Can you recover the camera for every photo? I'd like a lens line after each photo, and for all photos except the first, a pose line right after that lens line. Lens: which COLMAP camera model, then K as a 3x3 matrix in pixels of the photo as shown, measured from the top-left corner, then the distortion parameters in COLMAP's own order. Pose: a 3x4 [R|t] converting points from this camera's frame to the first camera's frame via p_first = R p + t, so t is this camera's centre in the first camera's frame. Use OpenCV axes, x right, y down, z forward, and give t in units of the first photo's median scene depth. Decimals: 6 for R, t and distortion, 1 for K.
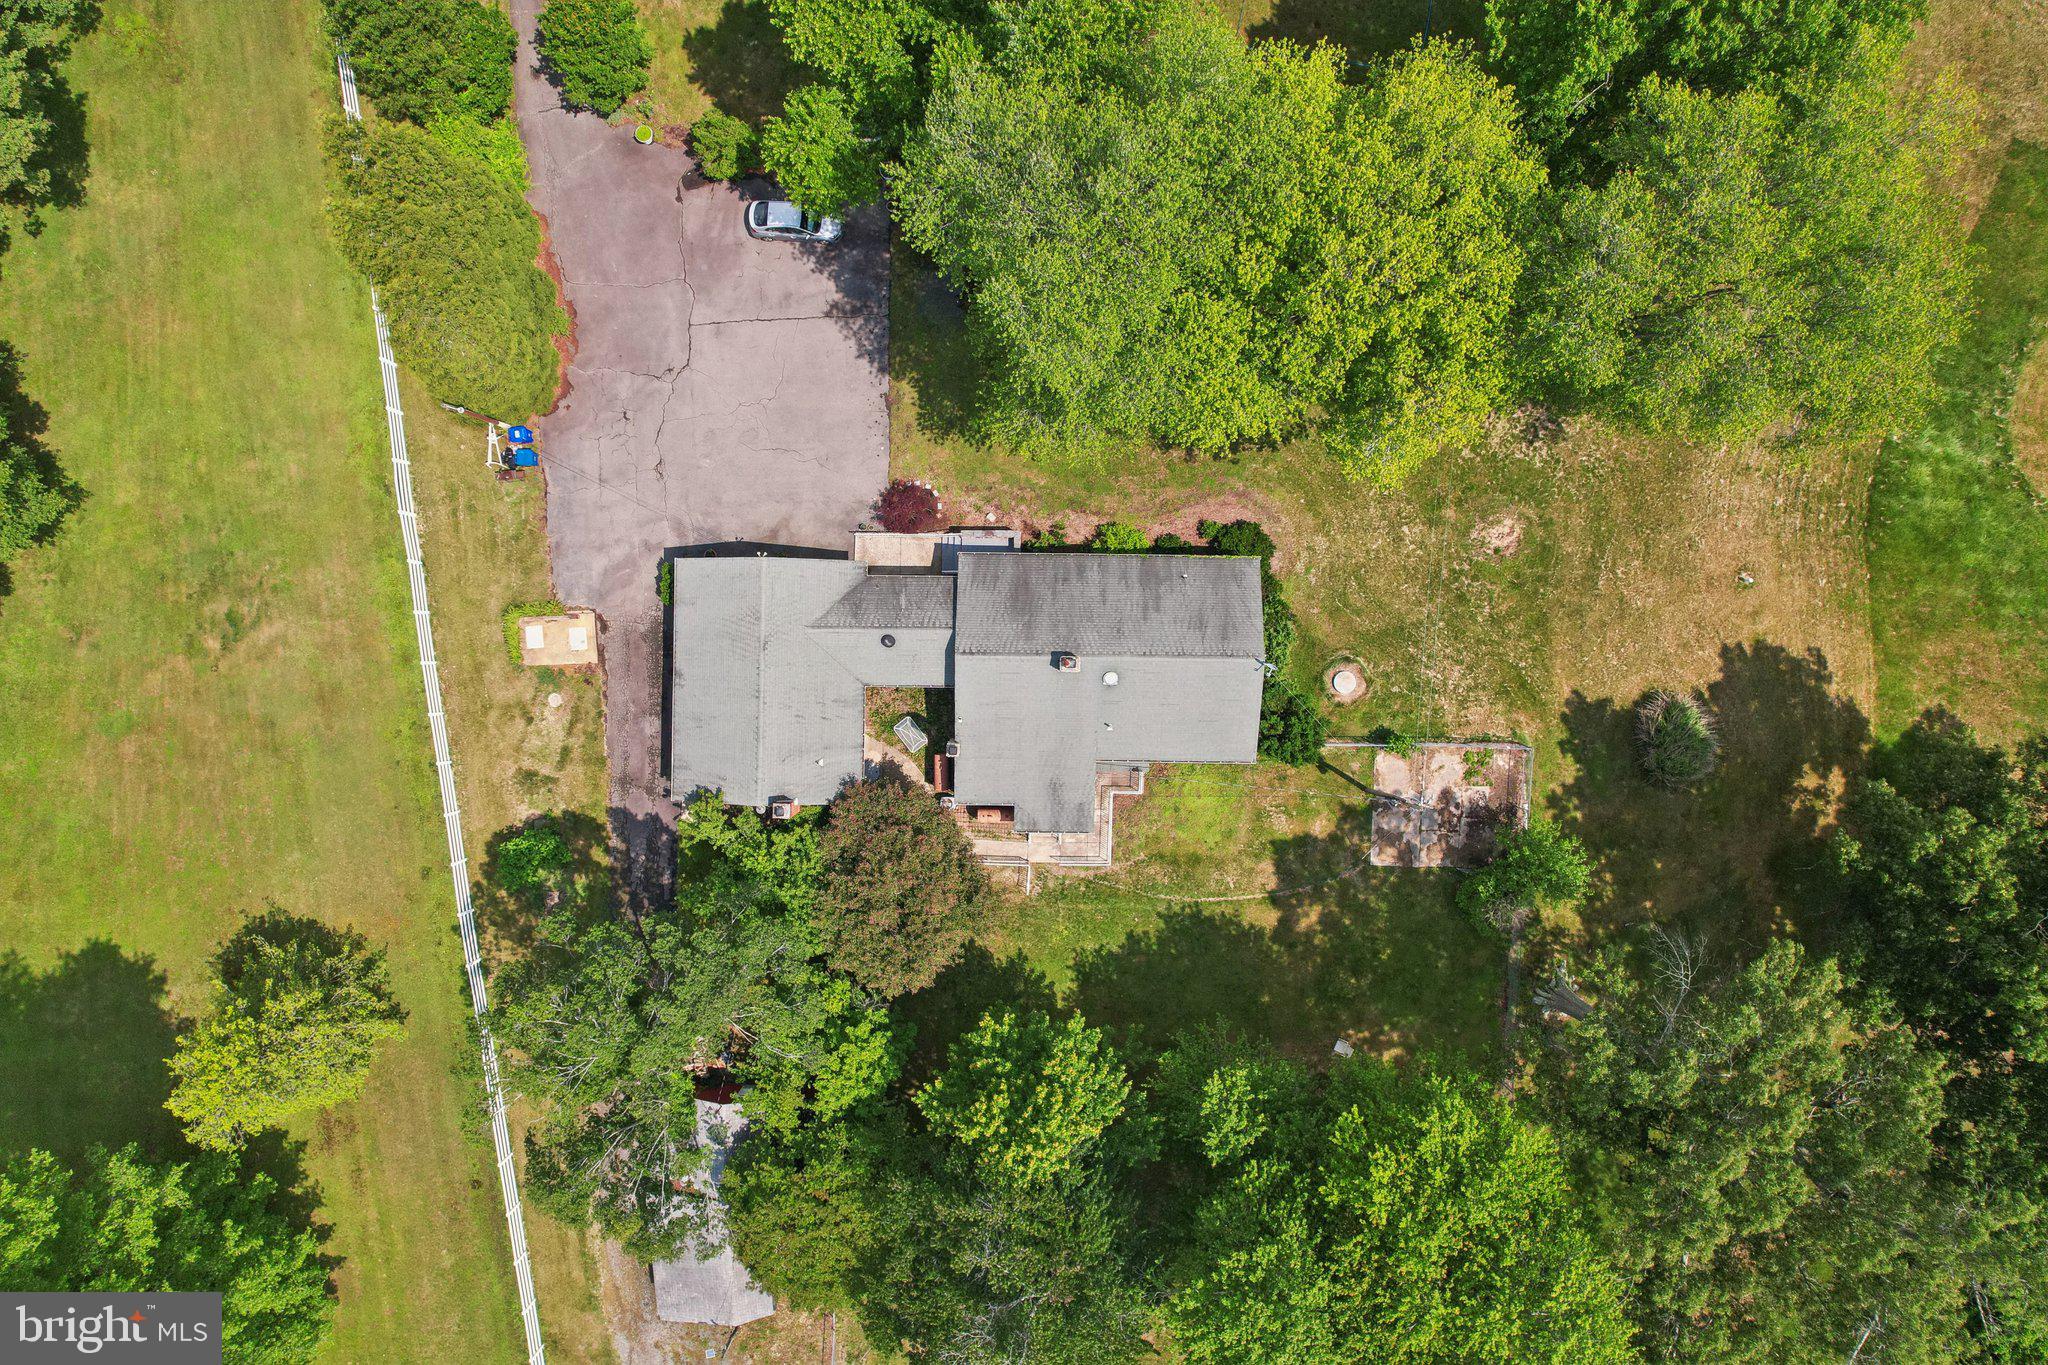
lens RADIAL K [[1301.8, 0, 1024.0], [0, 1301.8, 682.5], [0, 0, 1]] dist [-0.075456, 0.070764]
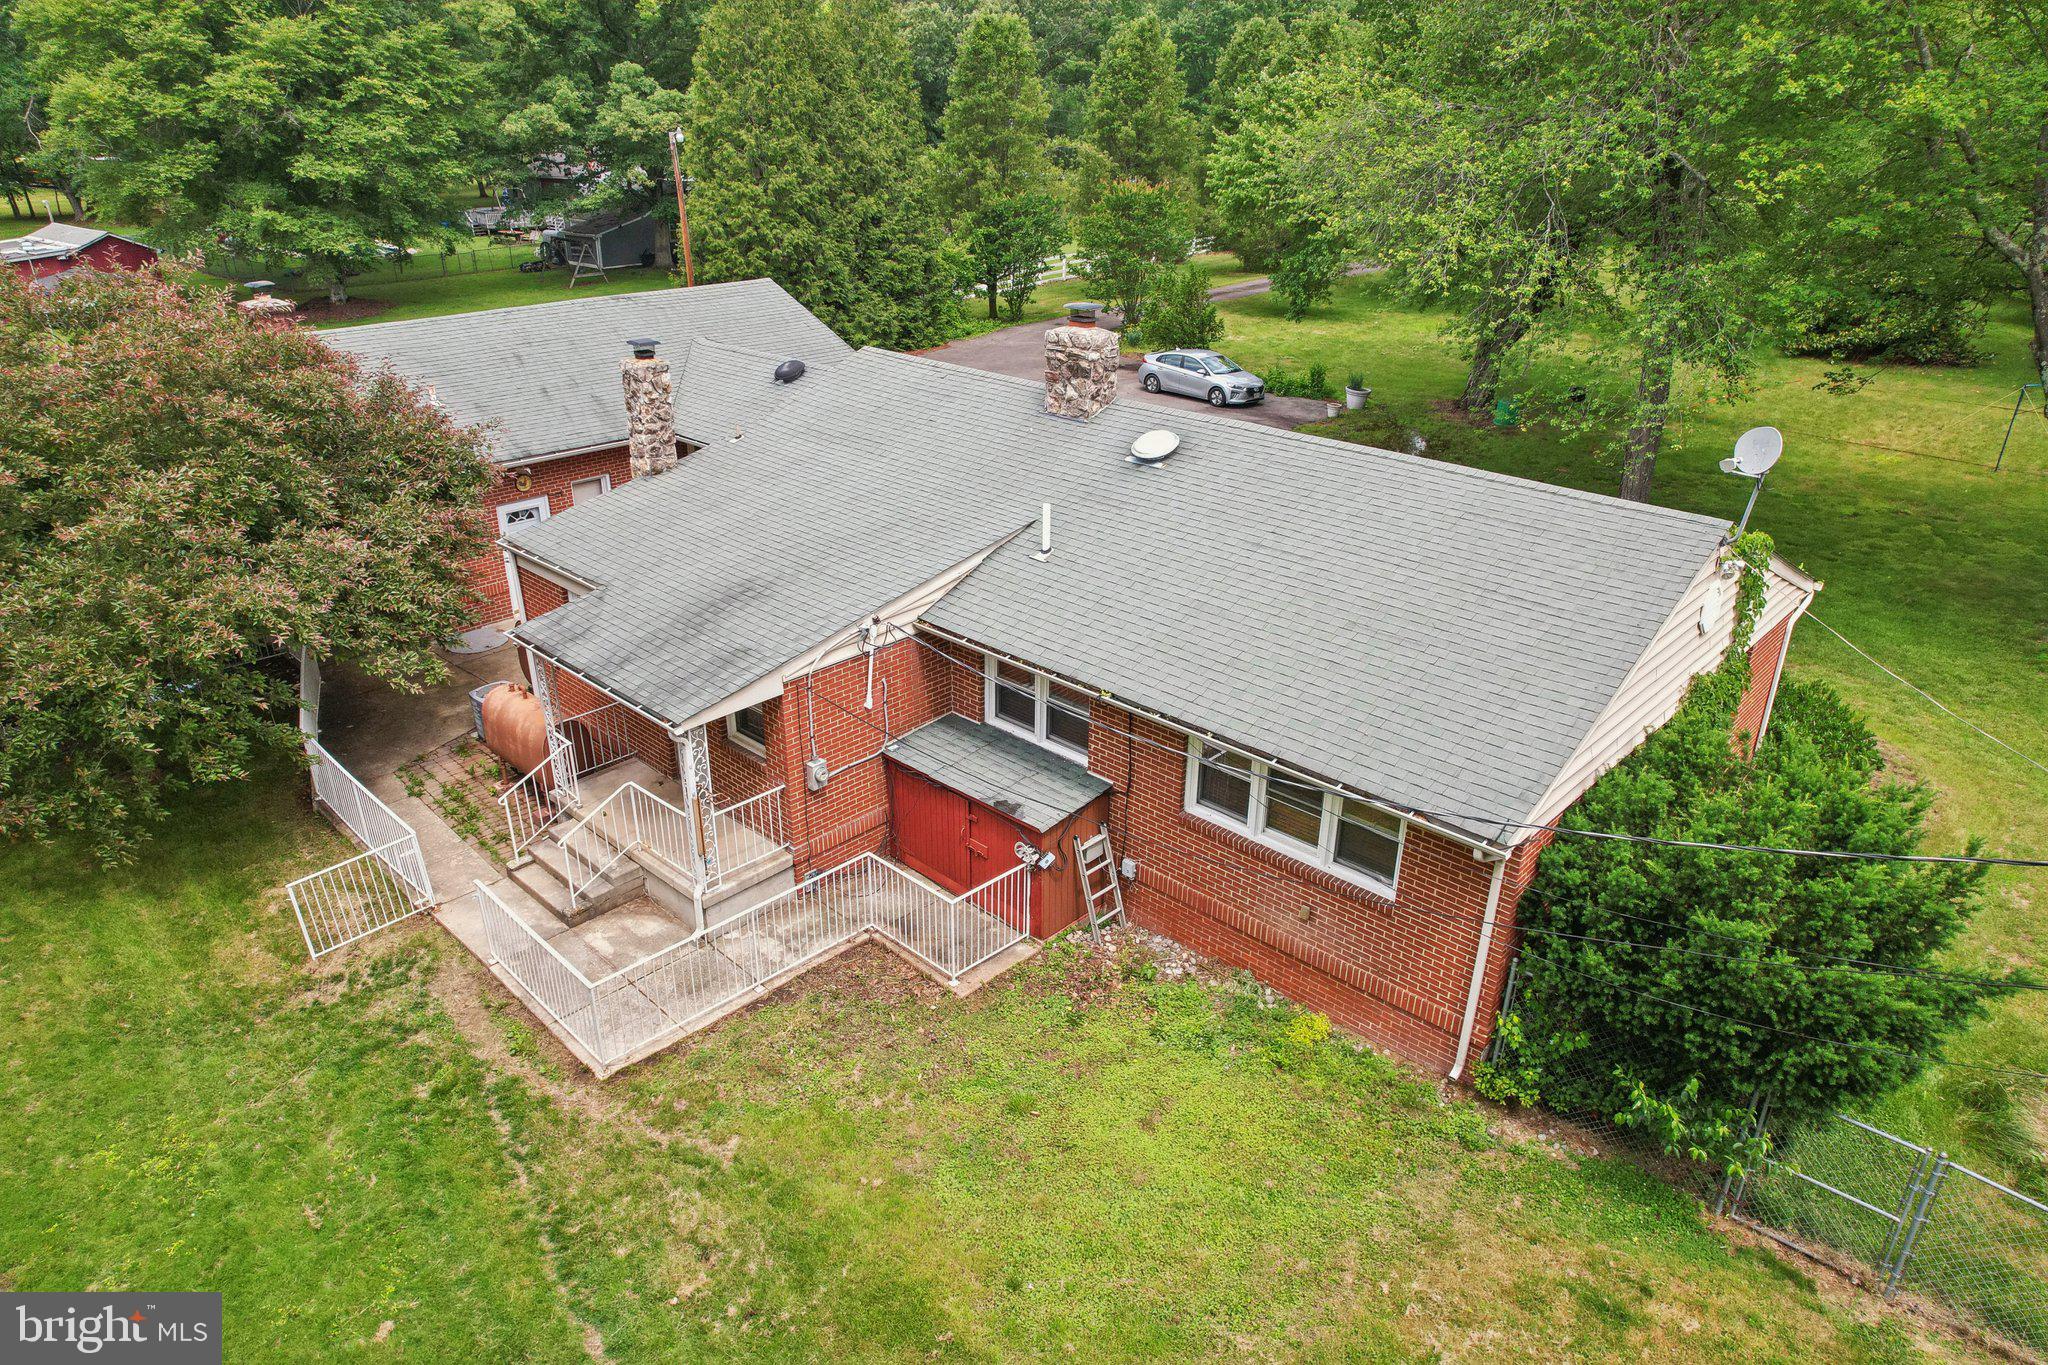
lens RADIAL K [[1305.6, 0, 1026.1], [0, 1305.6, 676.0], [0, 0, 1]] dist [-0.069347, 0.050078]
pose [[0.737007, 0.274965, -0.617427, 0.223527], [-0.675850, 0.290455, -0.677394, 0.213755], [-0.006925, 0.916532, 0.399902, 0.862347]]
